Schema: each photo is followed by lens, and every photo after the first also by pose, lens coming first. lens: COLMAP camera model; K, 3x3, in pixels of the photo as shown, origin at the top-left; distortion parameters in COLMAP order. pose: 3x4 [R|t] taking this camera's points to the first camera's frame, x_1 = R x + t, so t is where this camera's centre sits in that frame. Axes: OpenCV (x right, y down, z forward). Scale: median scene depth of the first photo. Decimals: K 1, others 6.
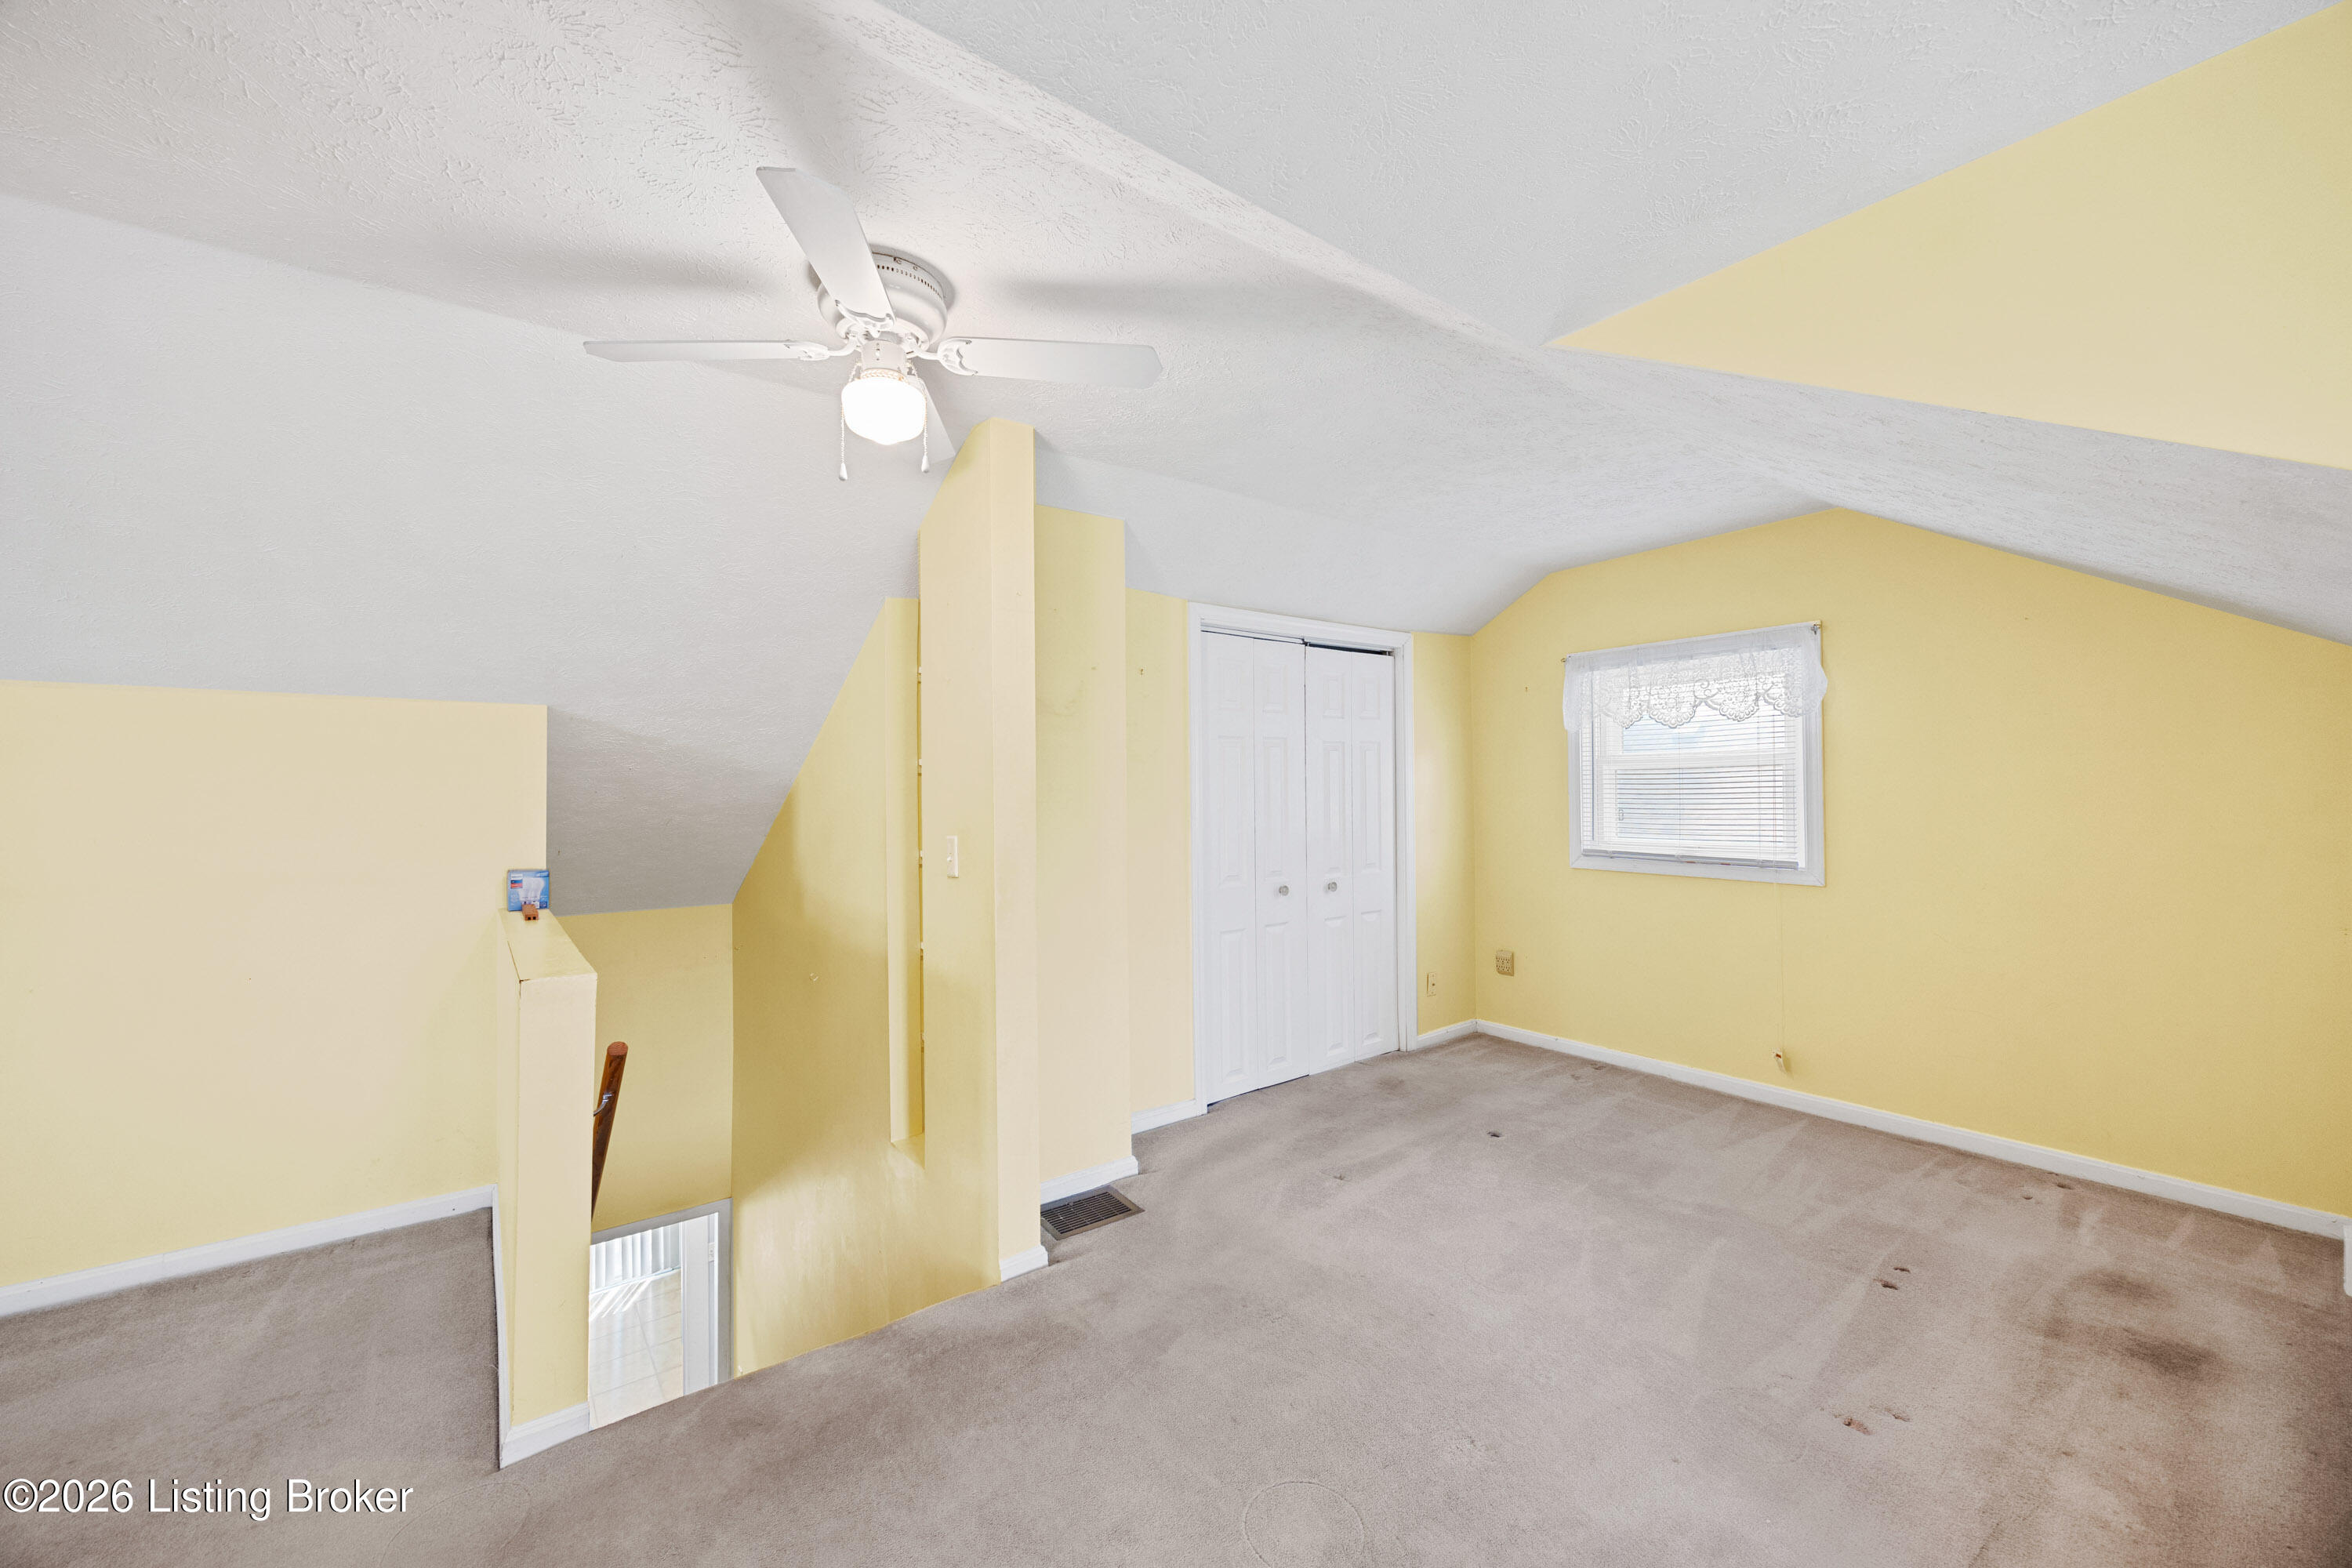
lens RADIAL K [[905.3, 0, 1176.0], [0, 905.3, 784.0], [0, 0, 1]] dist [-0.000546, -0.000100]
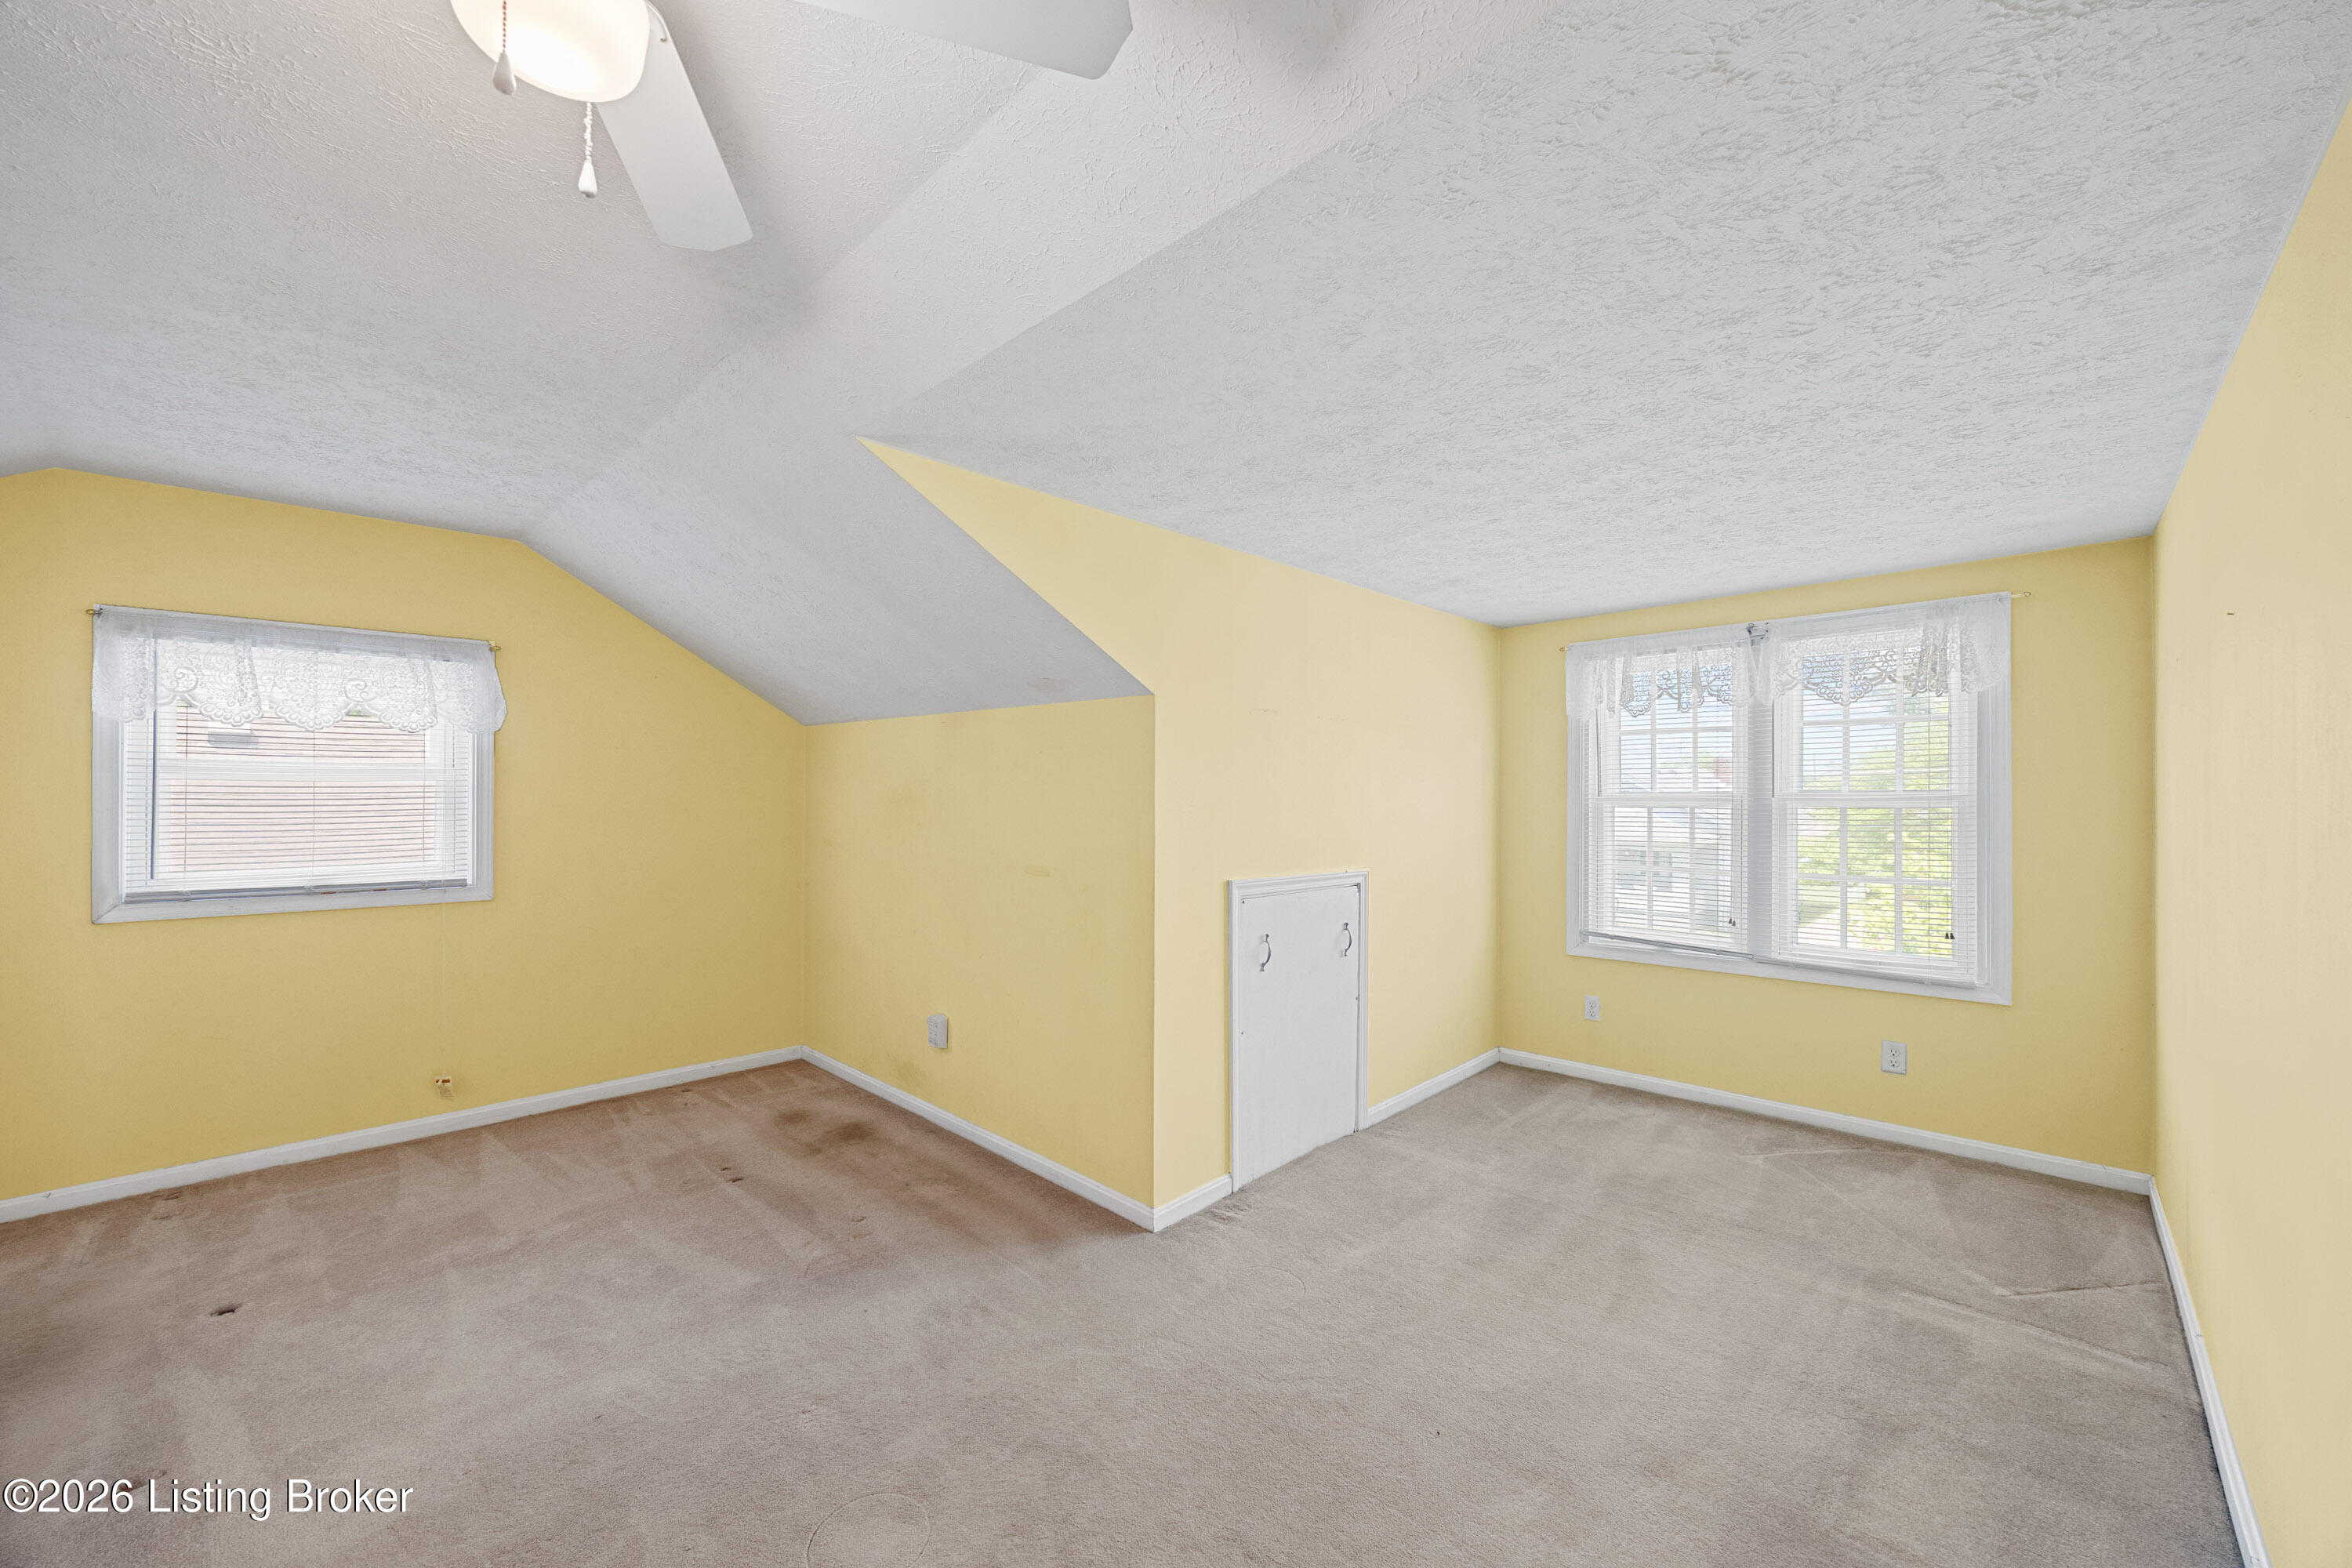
lens RADIAL K [[916.6, 0, 1176.5], [0, 916.6, 810.3], [0, 0, 1]] dist [-0.002004, -0.000193]
pose [[-0.146443, -0.007889, 0.989188, -0.433214], [-0.002322, 0.999968, 0.007631, 0.001507], [-0.989216, -0.001179, -0.146456, 0.387416]]
